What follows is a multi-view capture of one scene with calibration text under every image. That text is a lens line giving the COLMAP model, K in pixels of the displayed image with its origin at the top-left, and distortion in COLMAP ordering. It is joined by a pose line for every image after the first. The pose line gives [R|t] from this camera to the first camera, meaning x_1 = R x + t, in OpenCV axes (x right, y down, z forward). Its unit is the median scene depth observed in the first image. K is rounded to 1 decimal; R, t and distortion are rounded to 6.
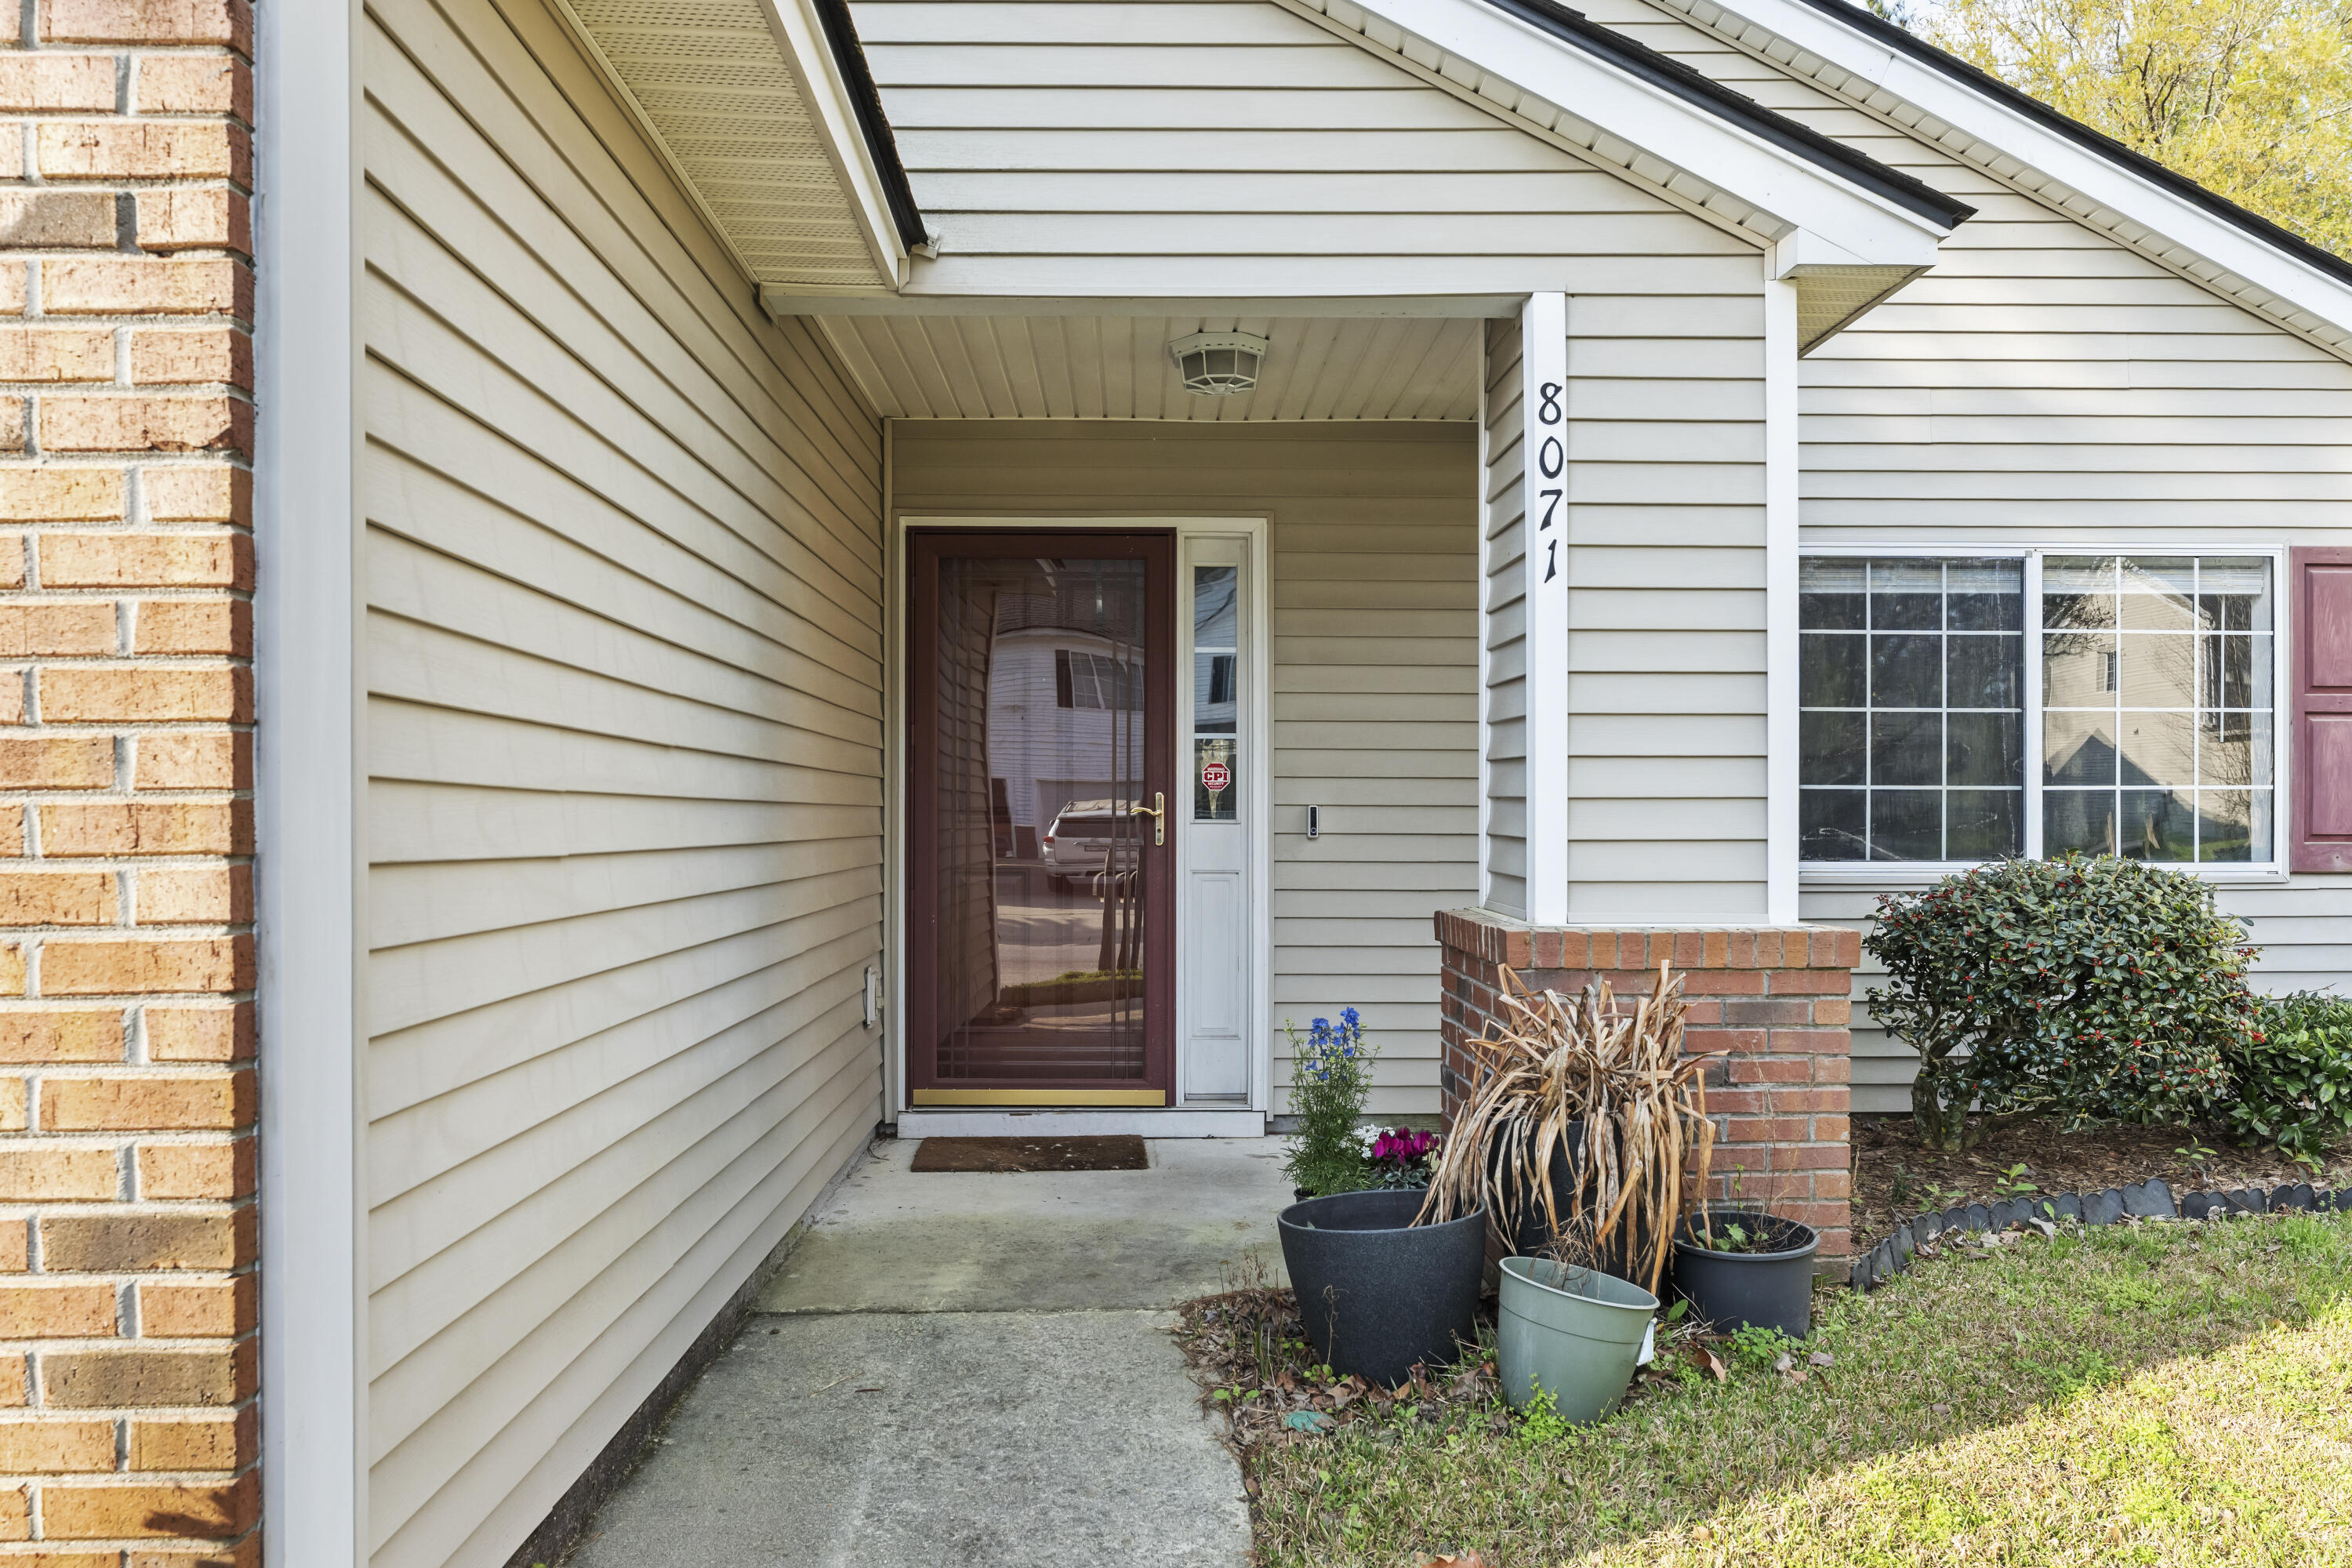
lens RADIAL K [[1584.7, 0, 1176.0], [0, 1584.7, 784.0], [0, 0, 1]] dist [-0.028574, -0.000744]
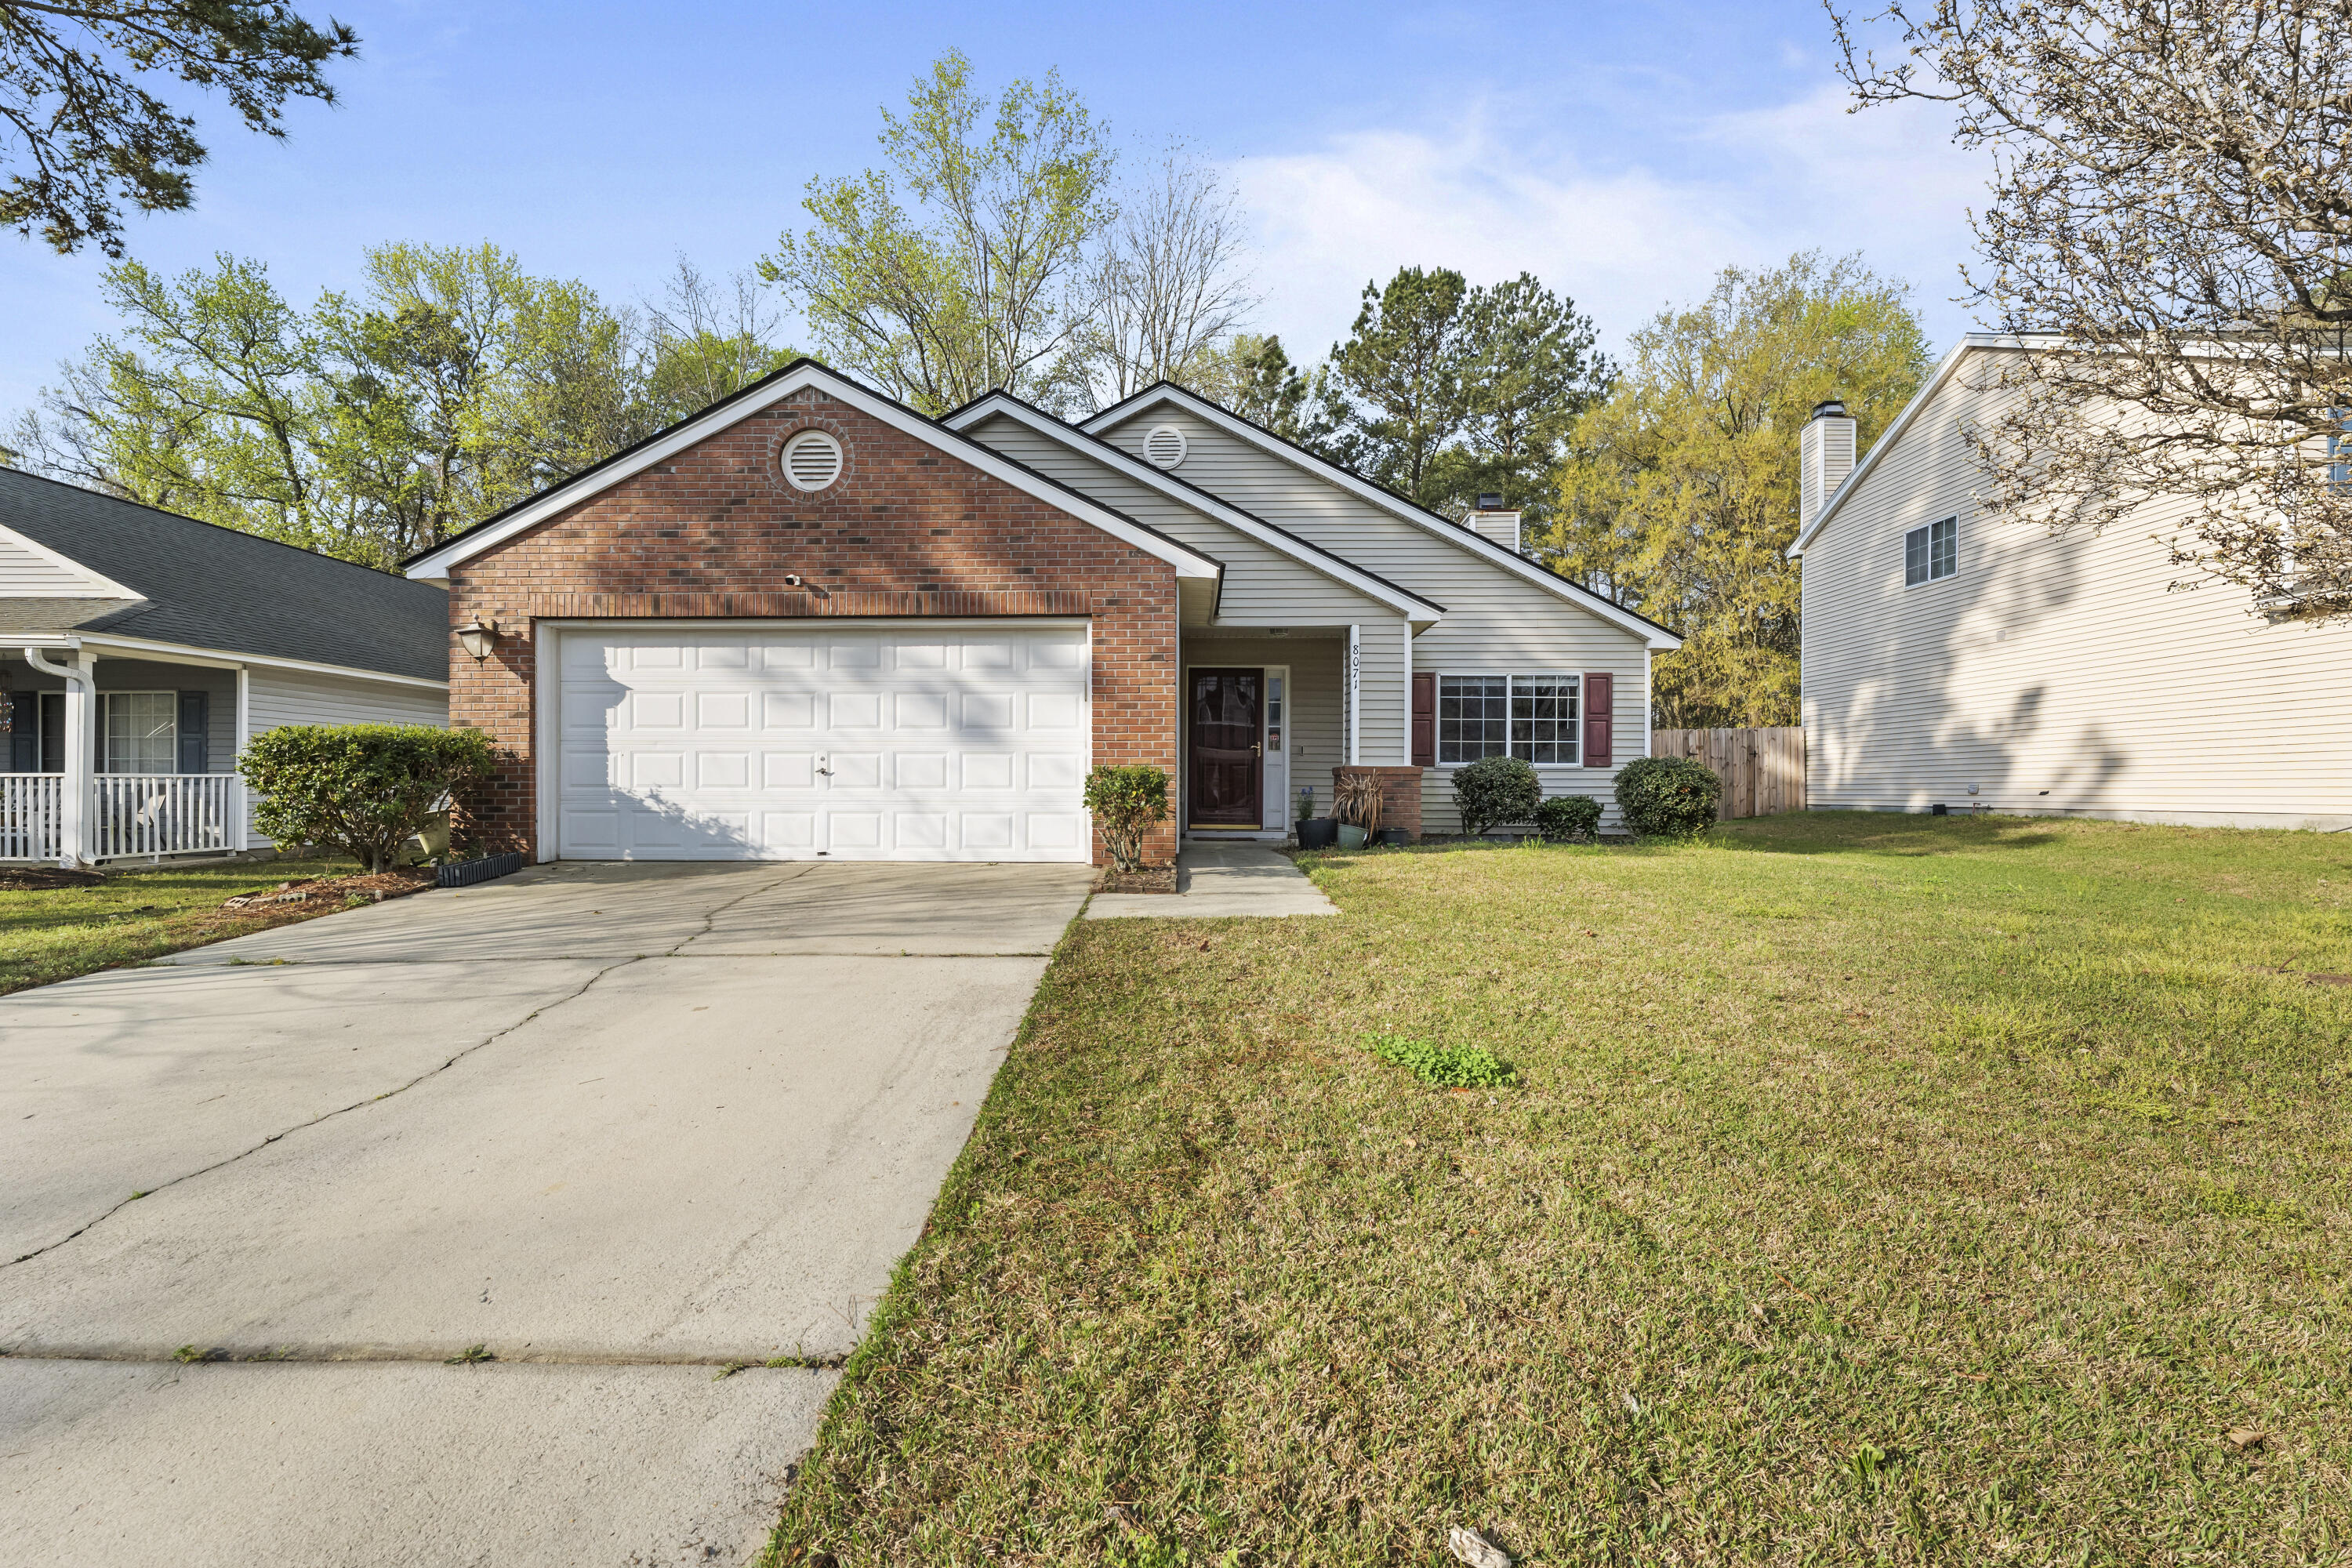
lens RADIAL K [[961.9, 0, 1176.3], [0, 961.9, 768.7], [0, 0, 1]] dist [0.003449, -0.000348]
pose [[0.999116, 0.004942, -0.041737, -0.150228], [-0.005093, 0.999981, -0.003495, 0.104794], [0.041719, 0.003704, 0.999123, -1.666569]]
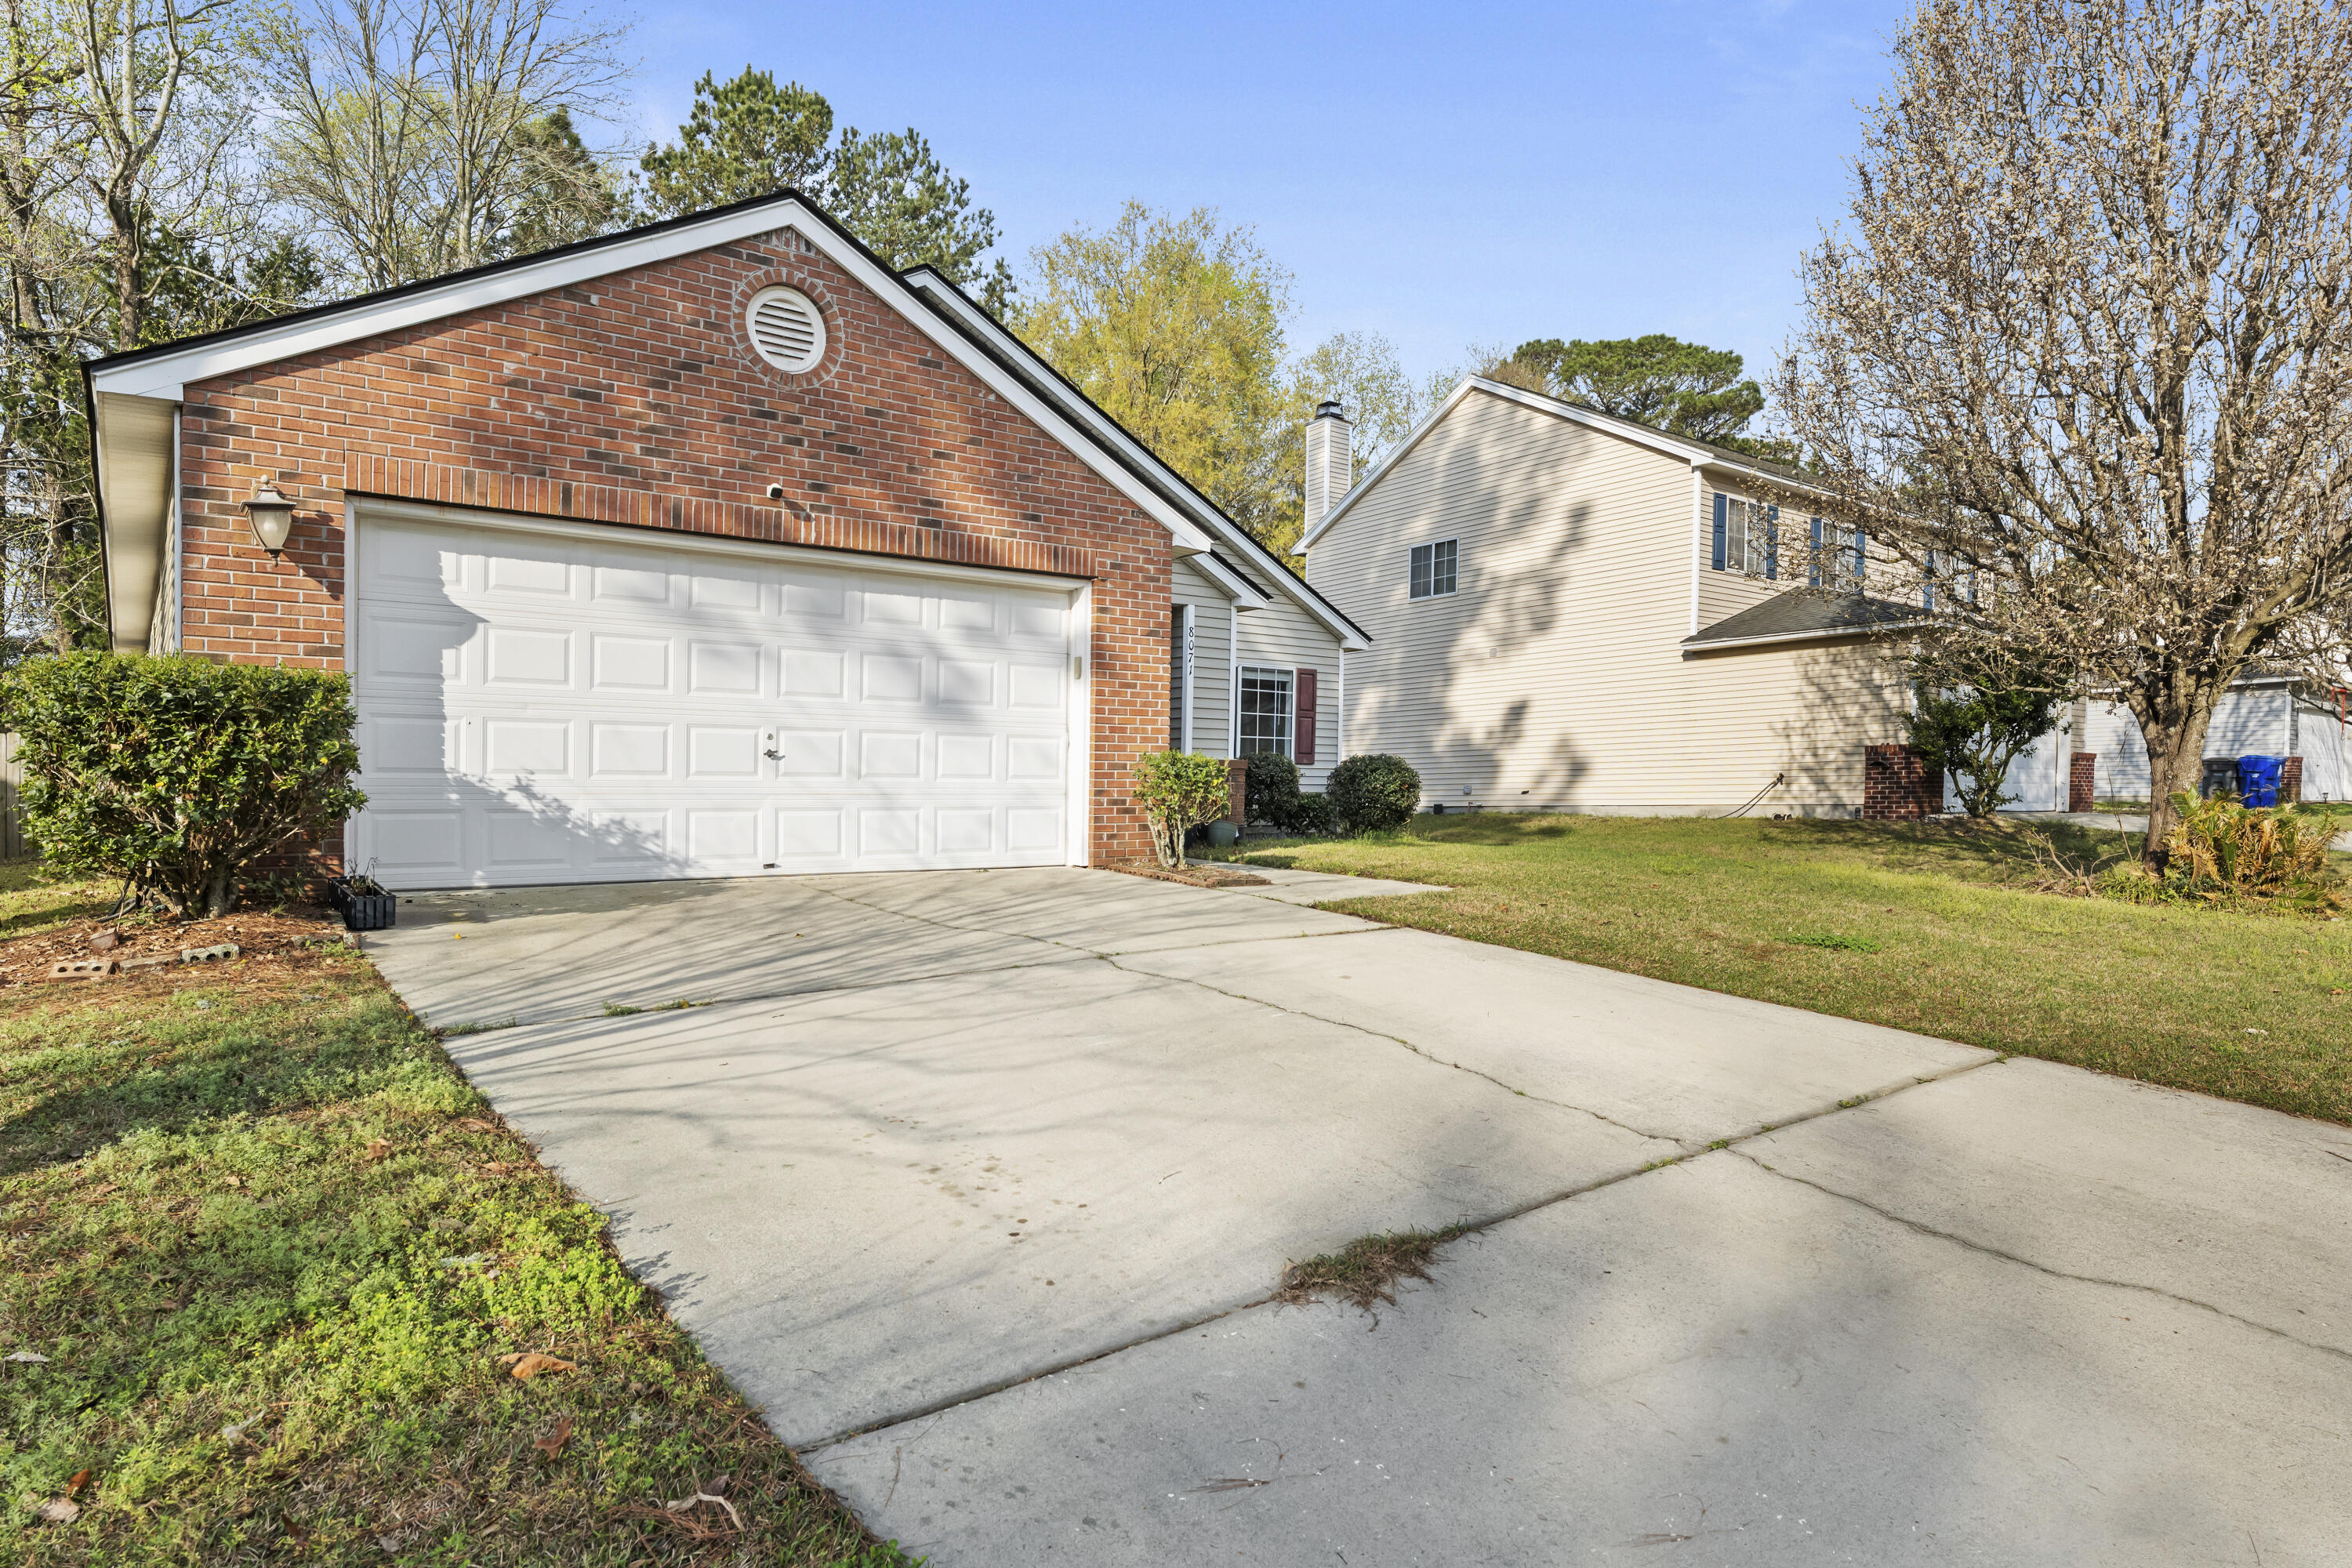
lens RADIAL K [[1379.4, 0, 1175.6], [0, 1379.4, 820.4], [0, 0, 1]] dist [-0.003520, 0.000307]
pose [[0.794505, -0.007376, 0.607213, -1.876019], [-0.009205, 0.999665, 0.024188, 0.155032], [-0.607188, -0.024806, 0.794171, -1.750352]]
